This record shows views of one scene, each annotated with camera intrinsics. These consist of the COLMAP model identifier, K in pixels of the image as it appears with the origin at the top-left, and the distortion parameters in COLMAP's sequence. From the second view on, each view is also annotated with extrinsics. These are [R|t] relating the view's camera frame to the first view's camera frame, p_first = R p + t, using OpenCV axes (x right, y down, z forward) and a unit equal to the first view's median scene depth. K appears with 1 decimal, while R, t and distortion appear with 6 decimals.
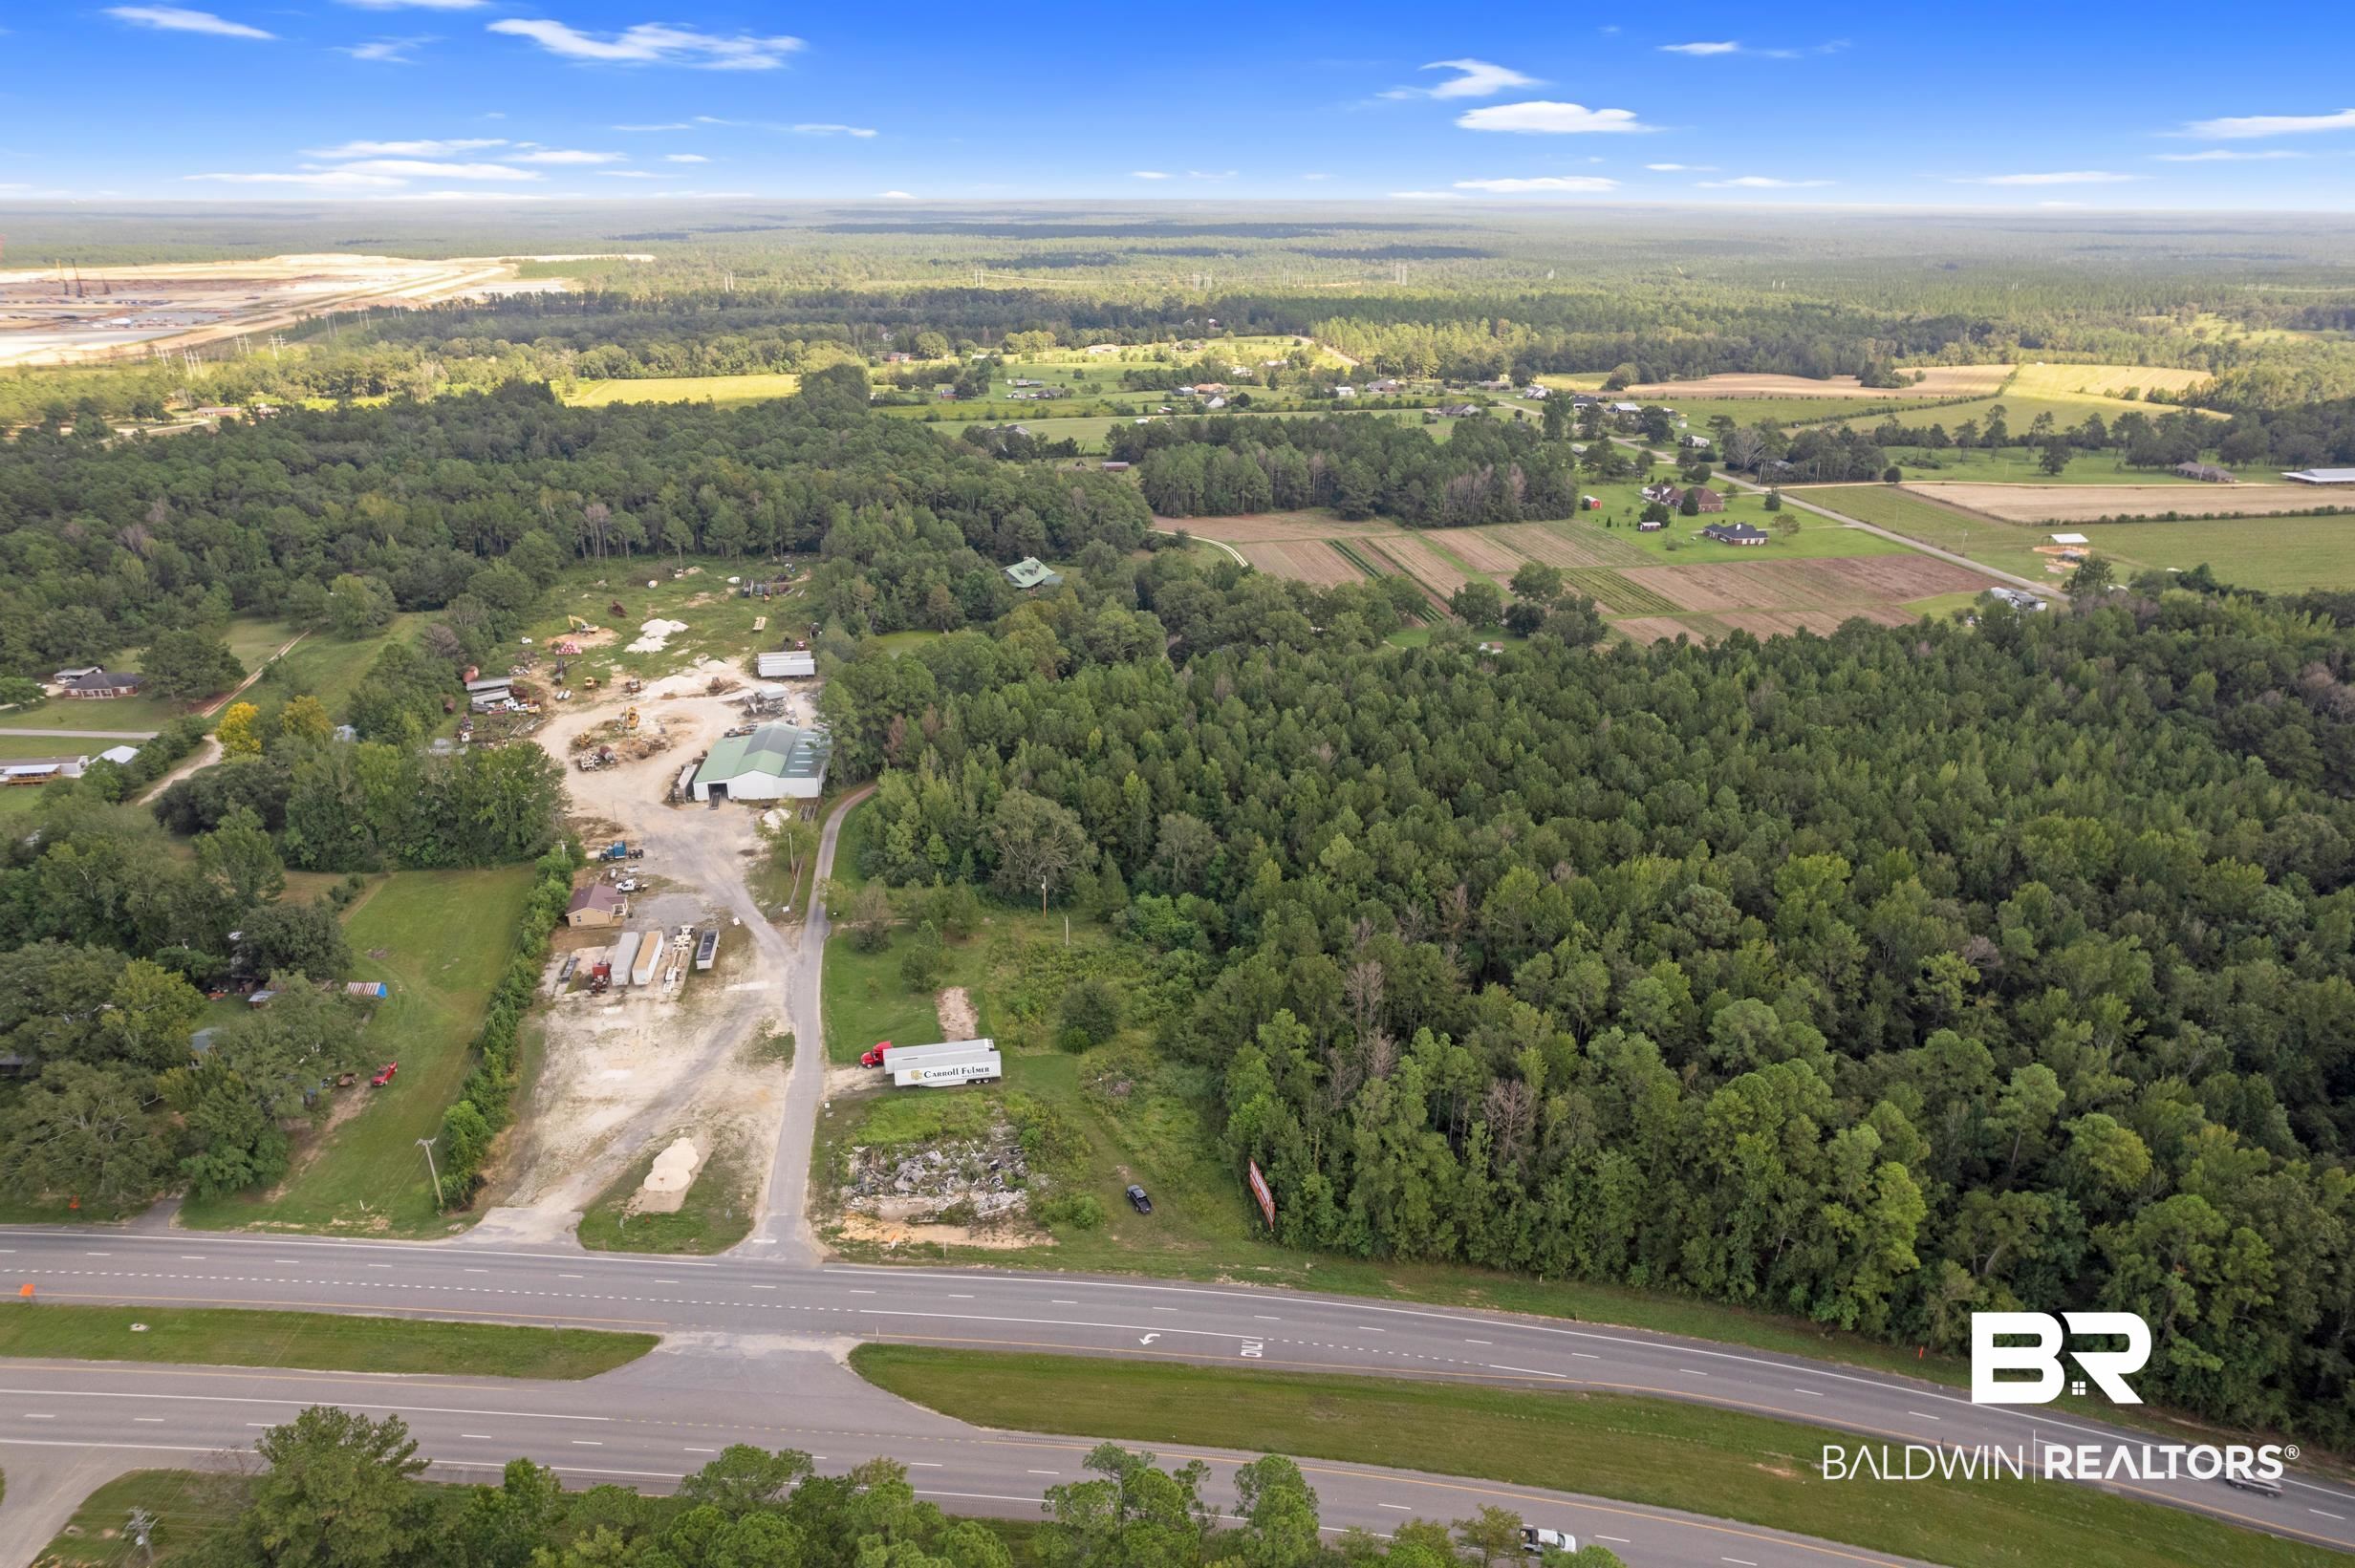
lens RADIAL K [[1503.6, 0, 1179.7], [0, 1503.6, 795.2], [0, 0, 1]] dist [-0.074307, 0.065653]
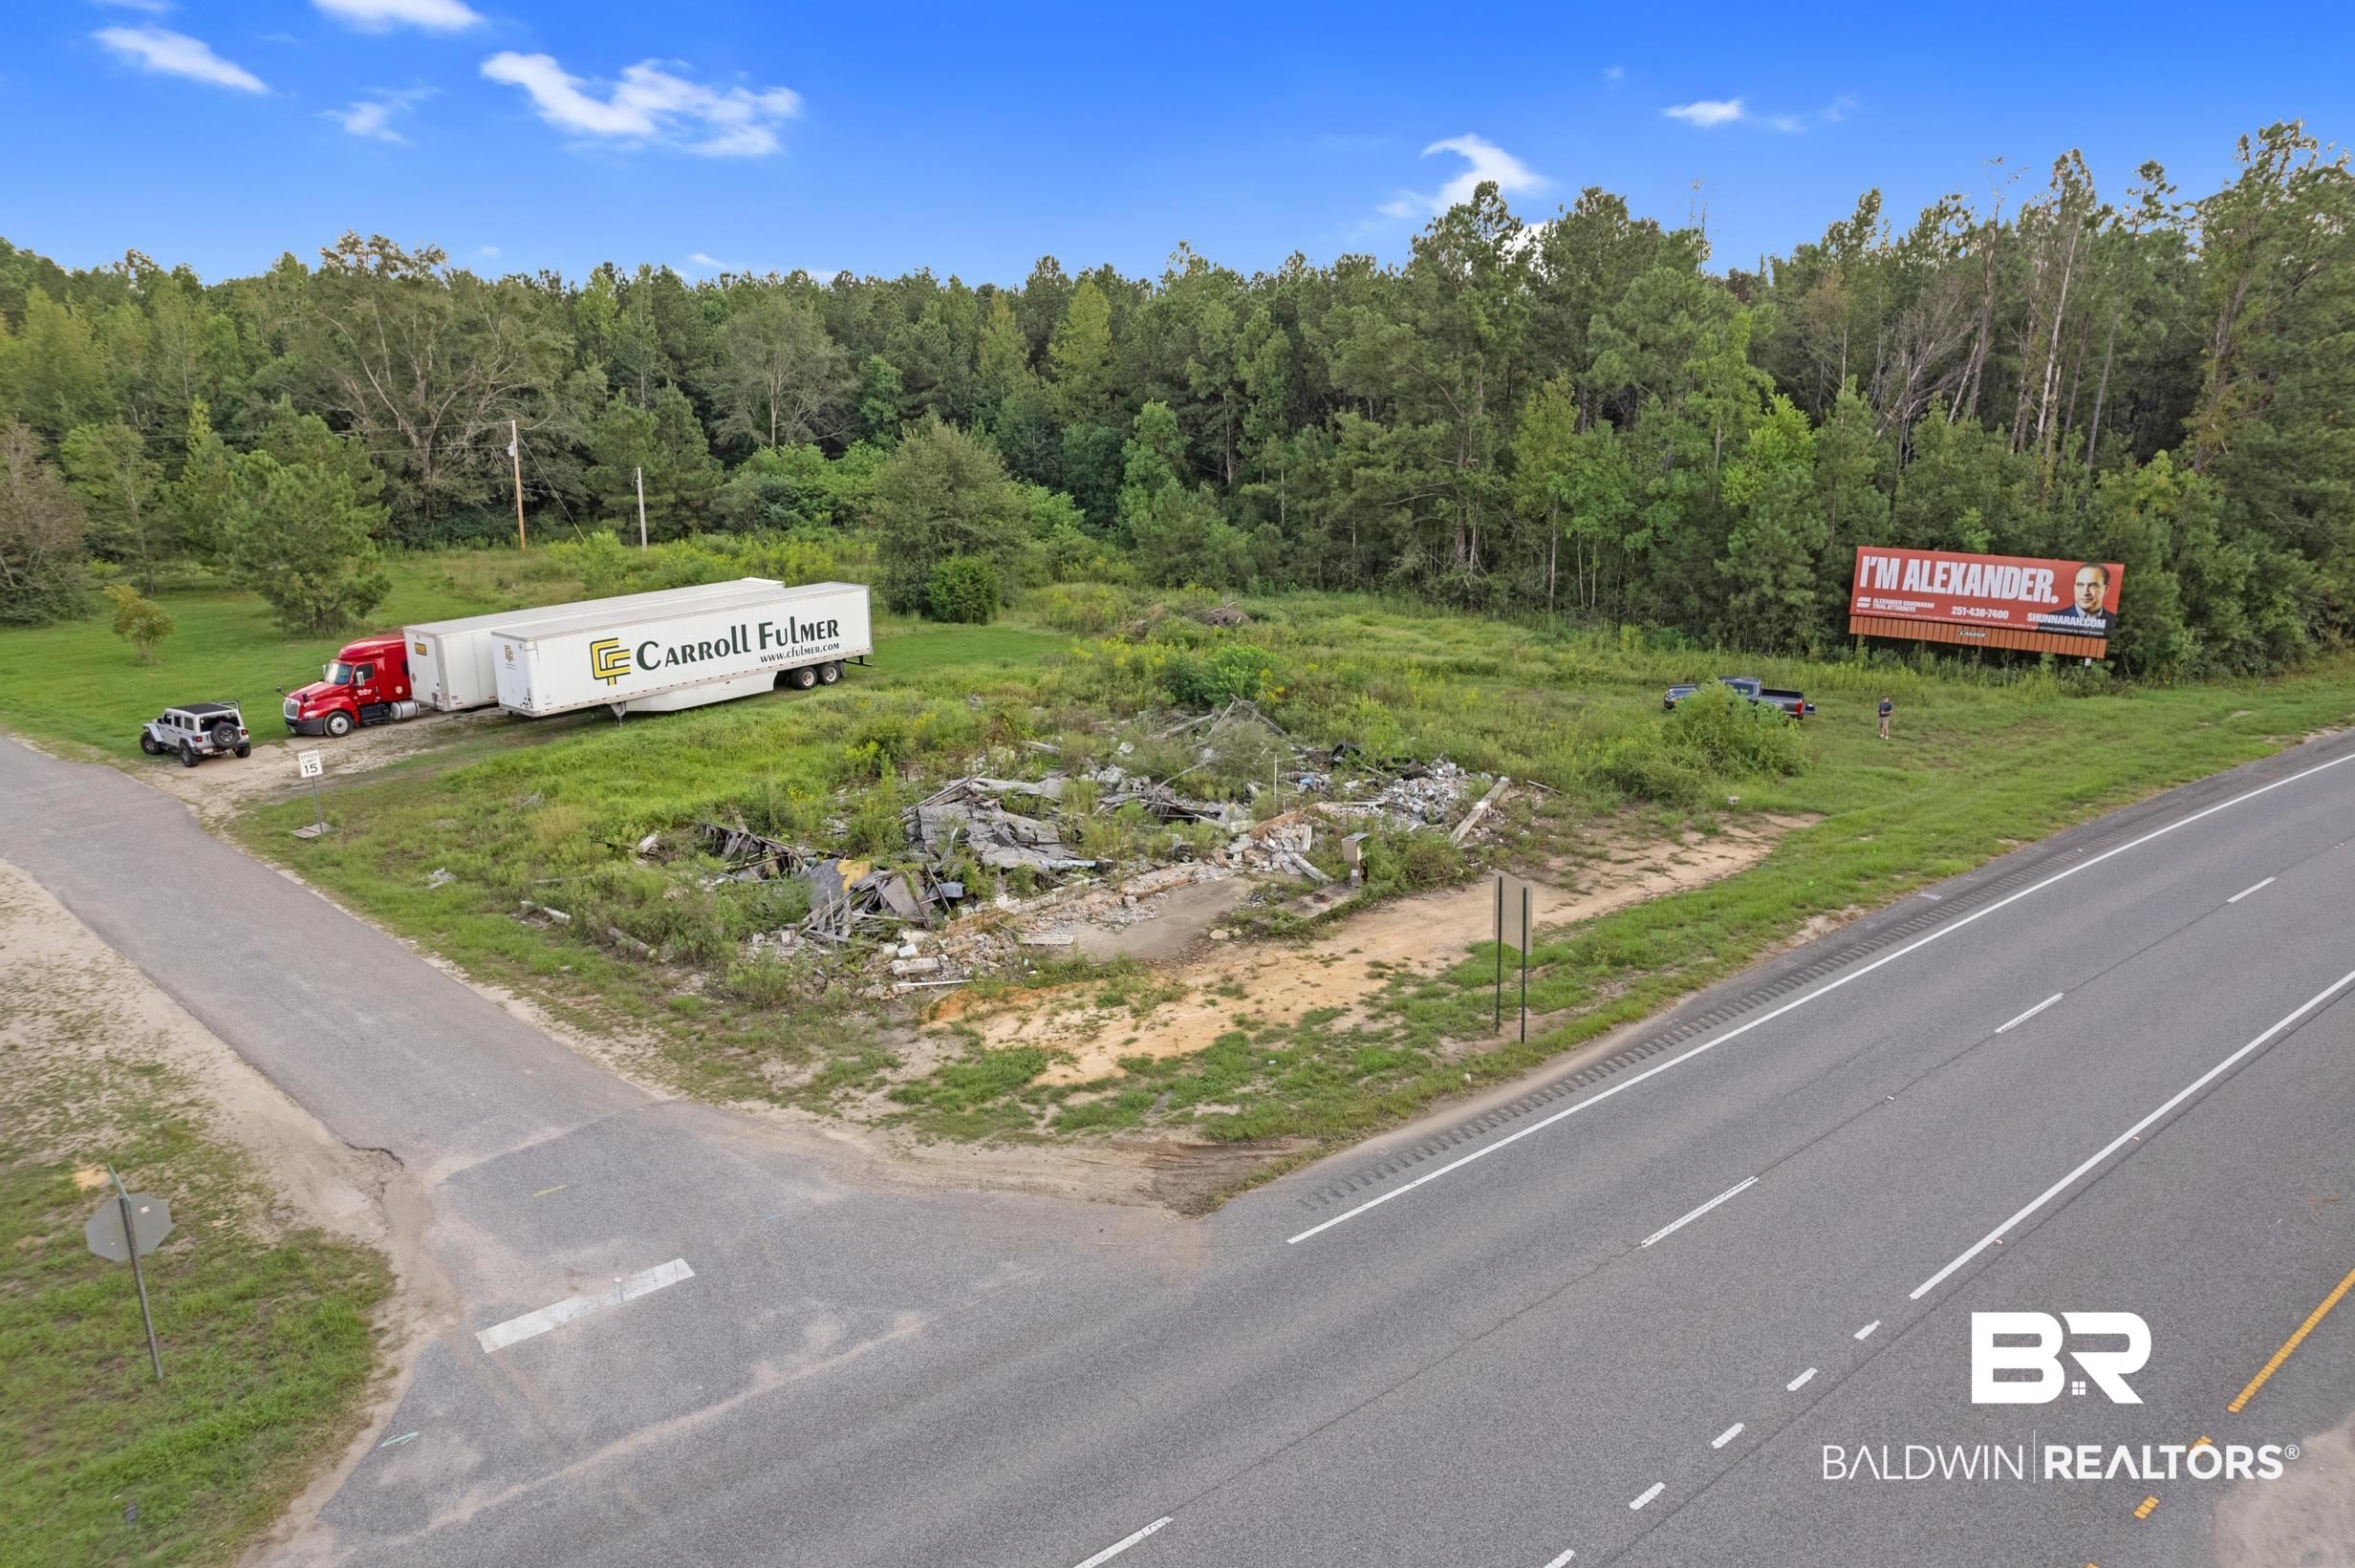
lens RADIAL K [[1523.7, 0, 1182.8], [0, 1523.7, 744.8], [0, 0, 1]] dist [-0.083885, 0.077635]
pose [[0.751080, -0.164720, 0.639333, -0.280753], [0.250872, 0.966946, -0.045593, 0.248303], [-0.610690, 0.194635, 0.767577, 0.790699]]
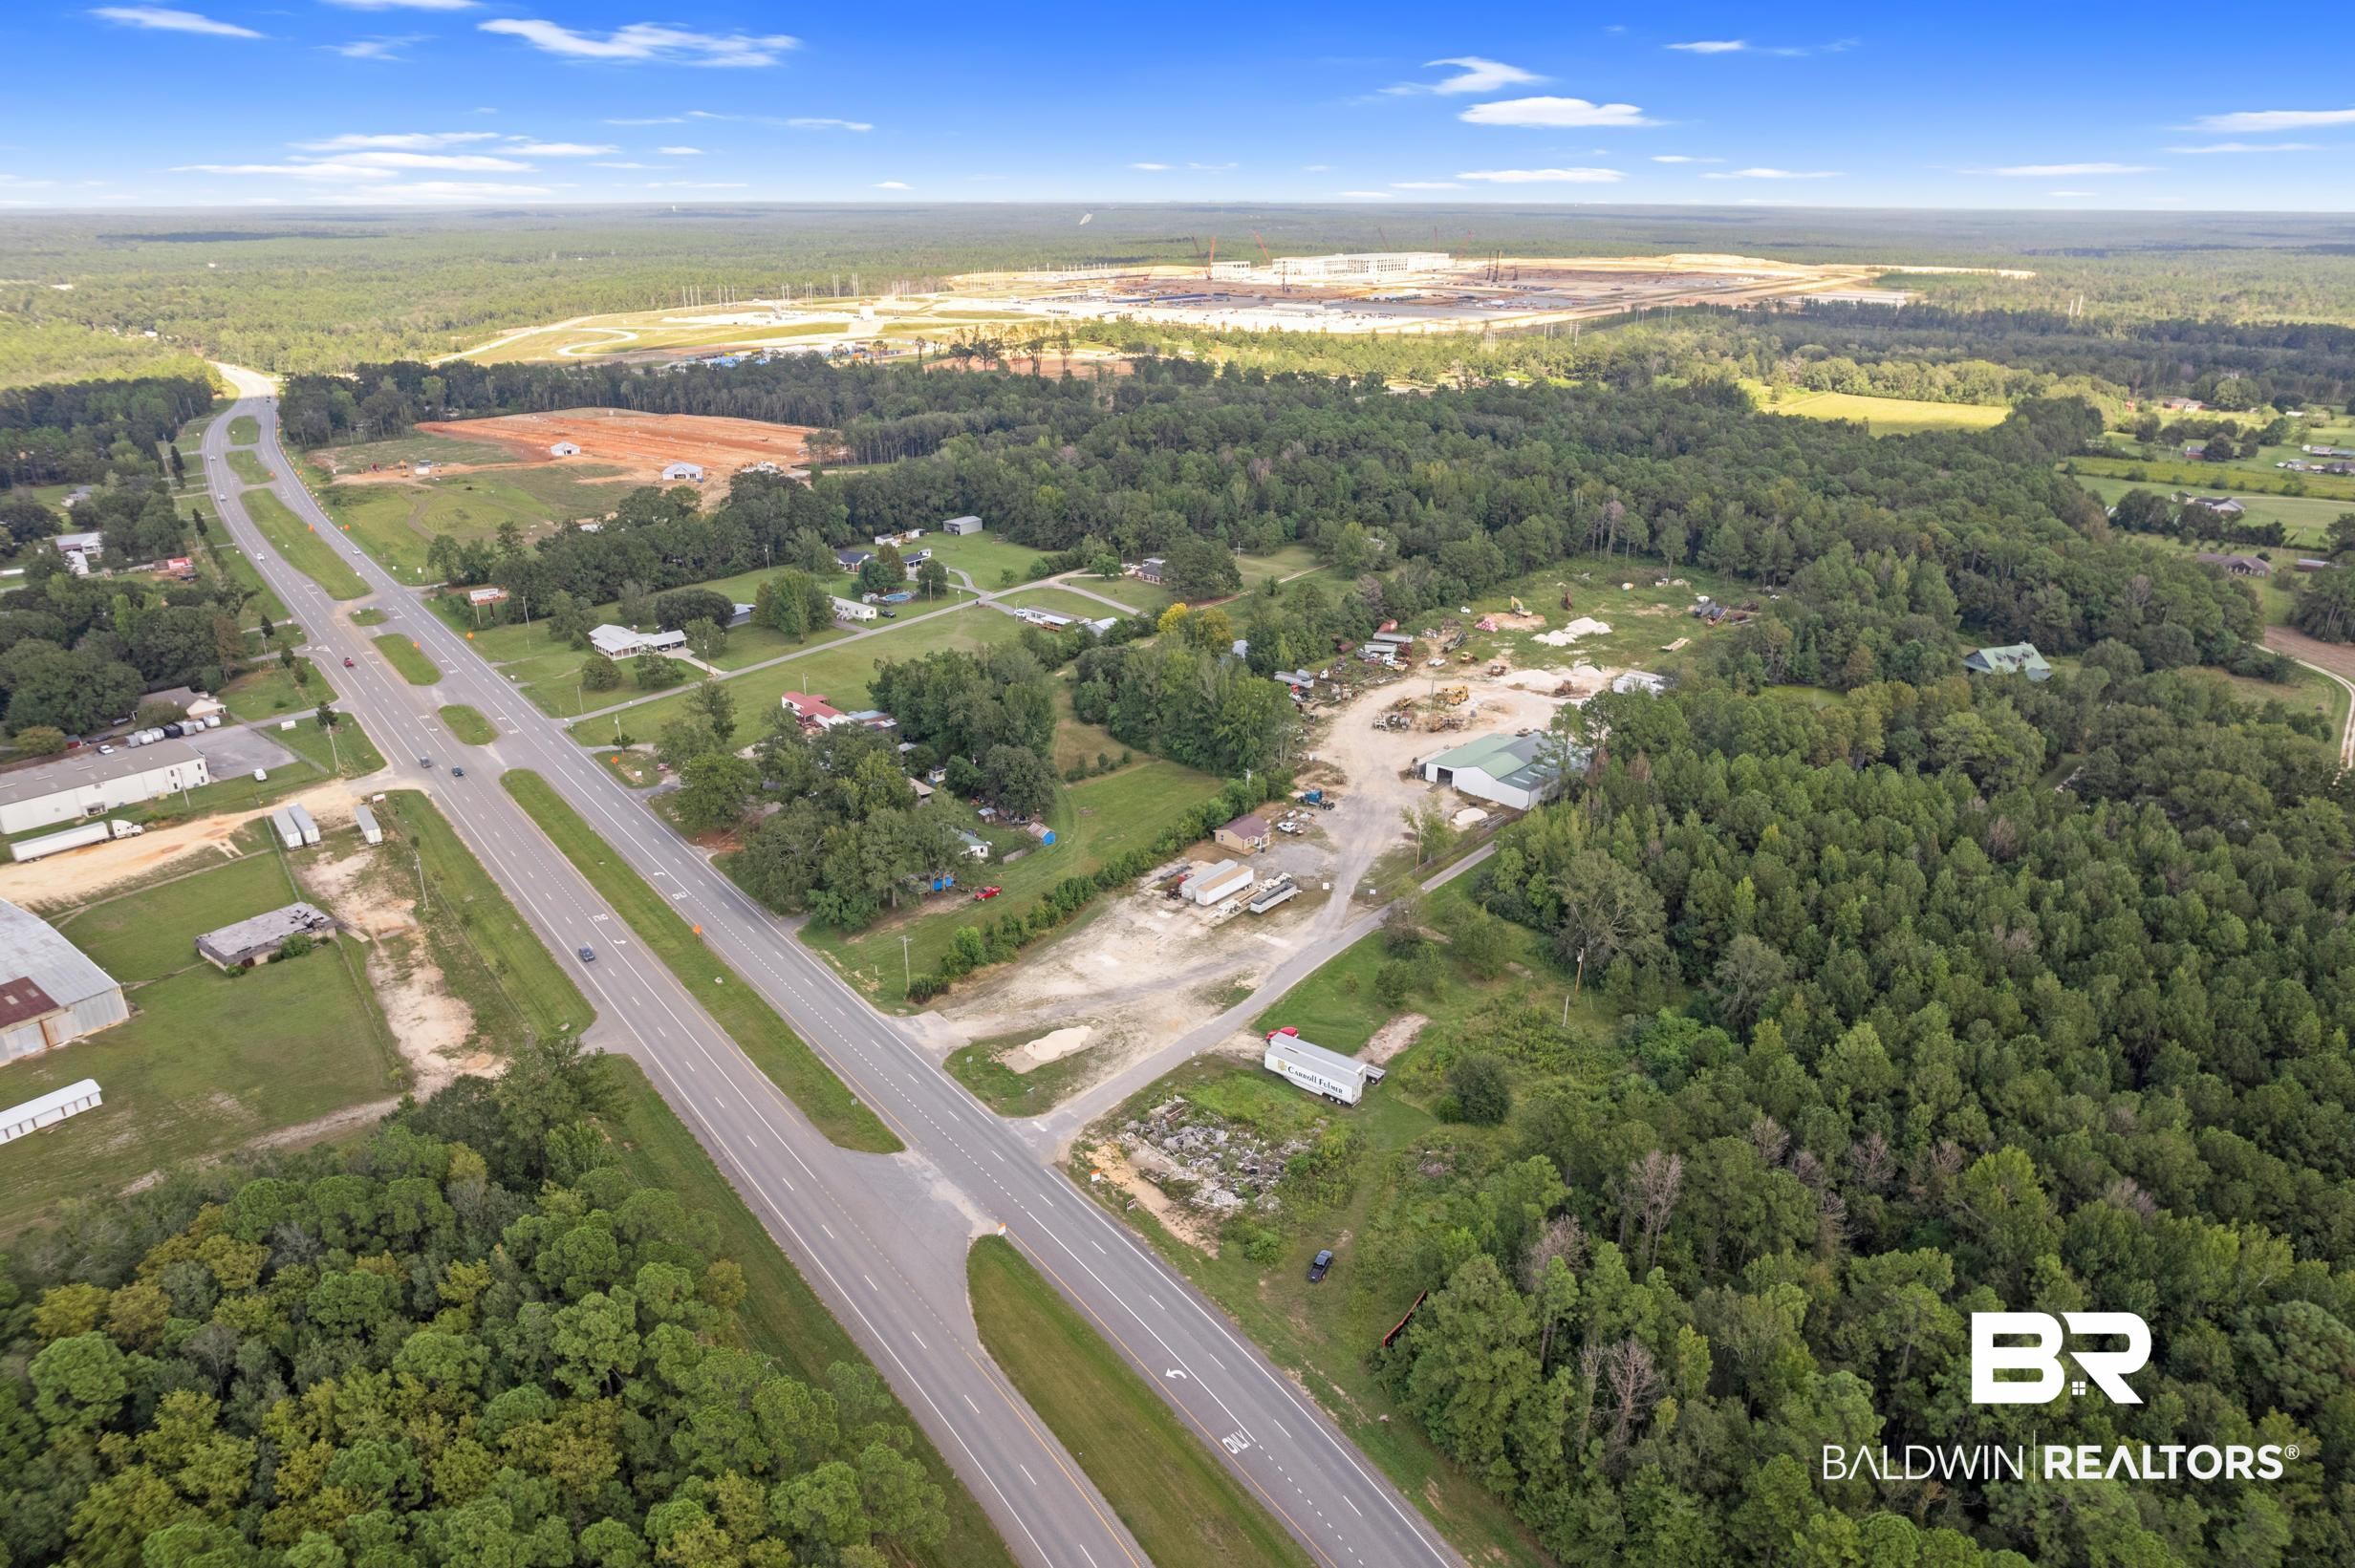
lens RADIAL K [[1492.1, 0, 1177.5], [0, 1492.1, 784.0], [0, 0, 1]] dist [-0.042632, 0.005560]
pose [[0.653696, 0.278480, -0.703655, 0.461242], [-0.285382, 0.951894, 0.111603, -0.093143], [0.700884, 0.127856, 0.701722, 0.224060]]
